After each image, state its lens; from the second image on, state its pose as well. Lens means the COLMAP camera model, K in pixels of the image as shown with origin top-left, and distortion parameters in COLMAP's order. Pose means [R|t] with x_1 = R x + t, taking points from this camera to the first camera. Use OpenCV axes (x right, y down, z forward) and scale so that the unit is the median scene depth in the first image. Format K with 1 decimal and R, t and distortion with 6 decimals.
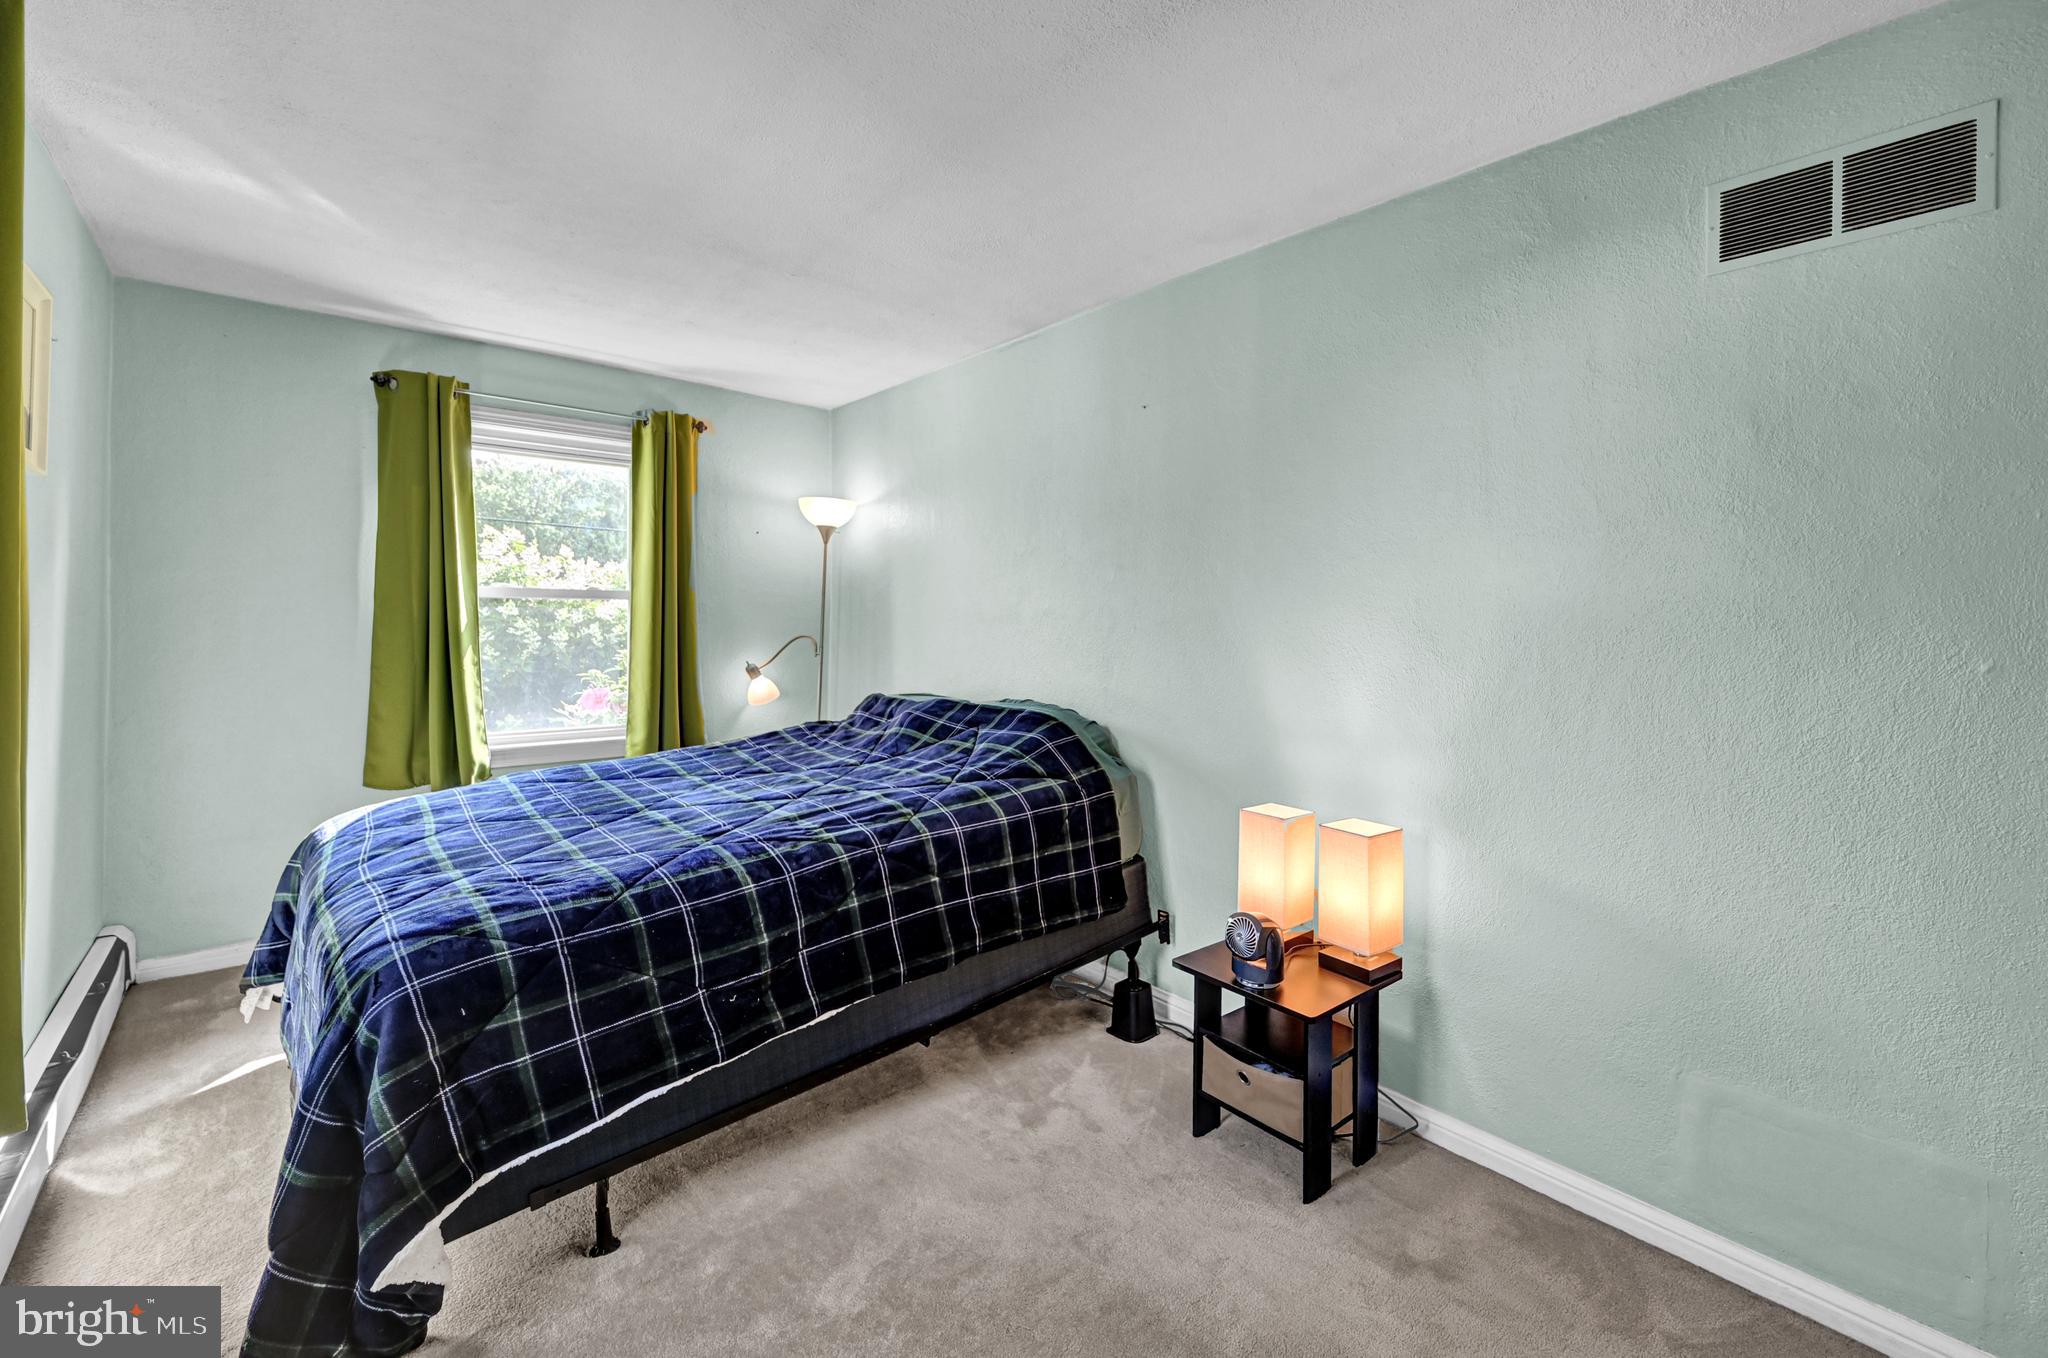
lens RADIAL K [[866.9, 0, 1025.2], [0, 866.9, 627.4], [0, 0, 1]] dist [0.000811, -0.000075]
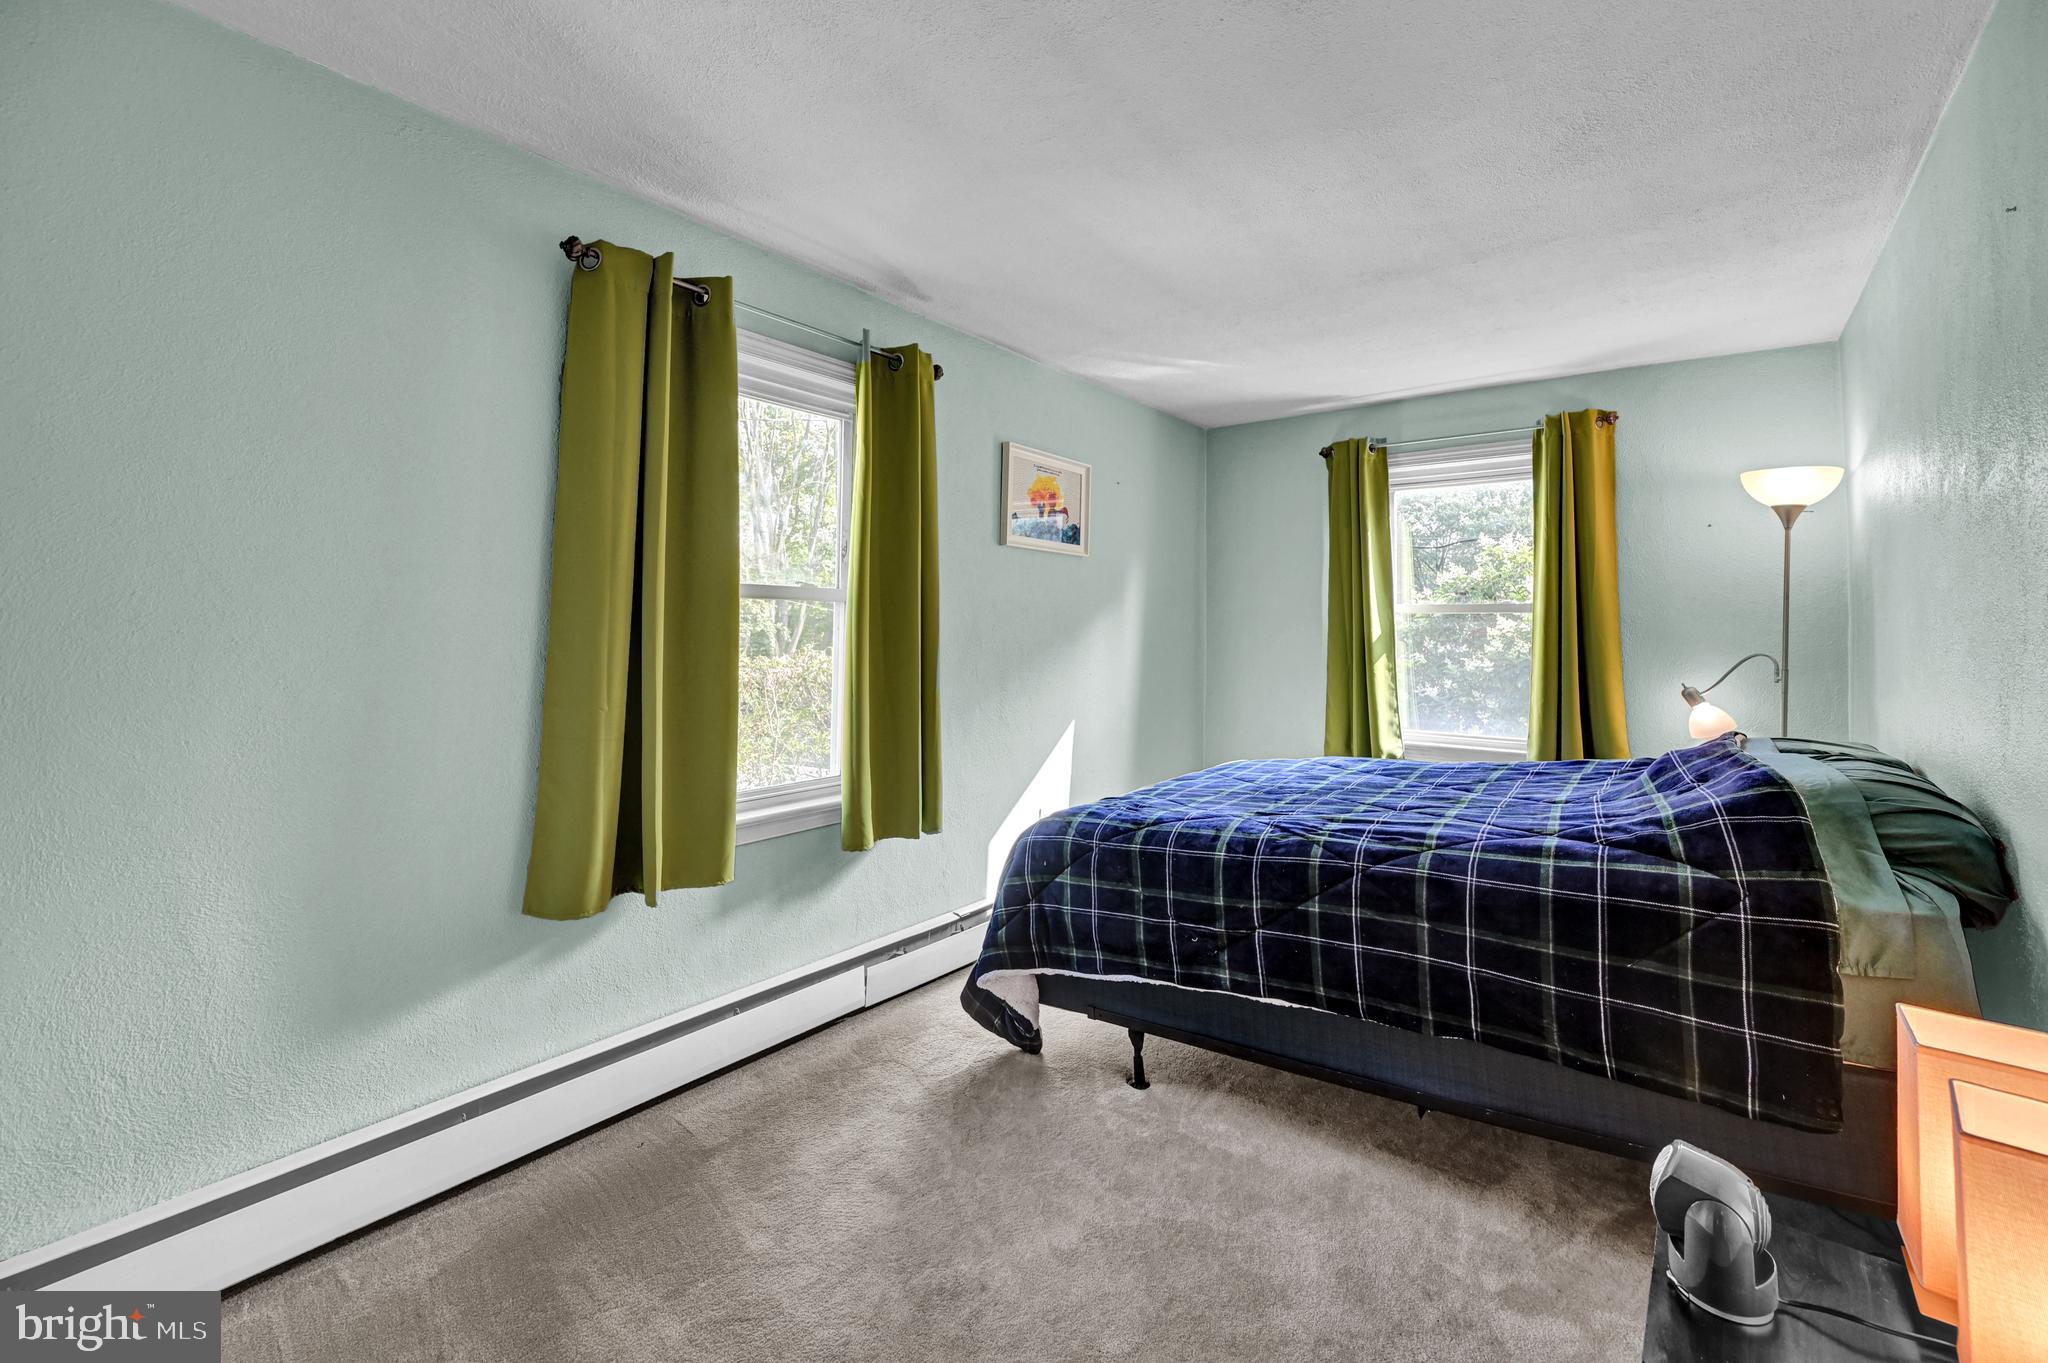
lens RADIAL K [[849.3, 0, 1029.0], [0, 849.3, 606.2], [0, 0, 1]] dist [-0.001025, -0.000141]
pose [[0.208191, -0.033205, -0.977524, 0.492433], [-0.014719, 0.999204, -0.037076, 0.006924], [0.977977, 0.022107, 0.207537, 0.323522]]
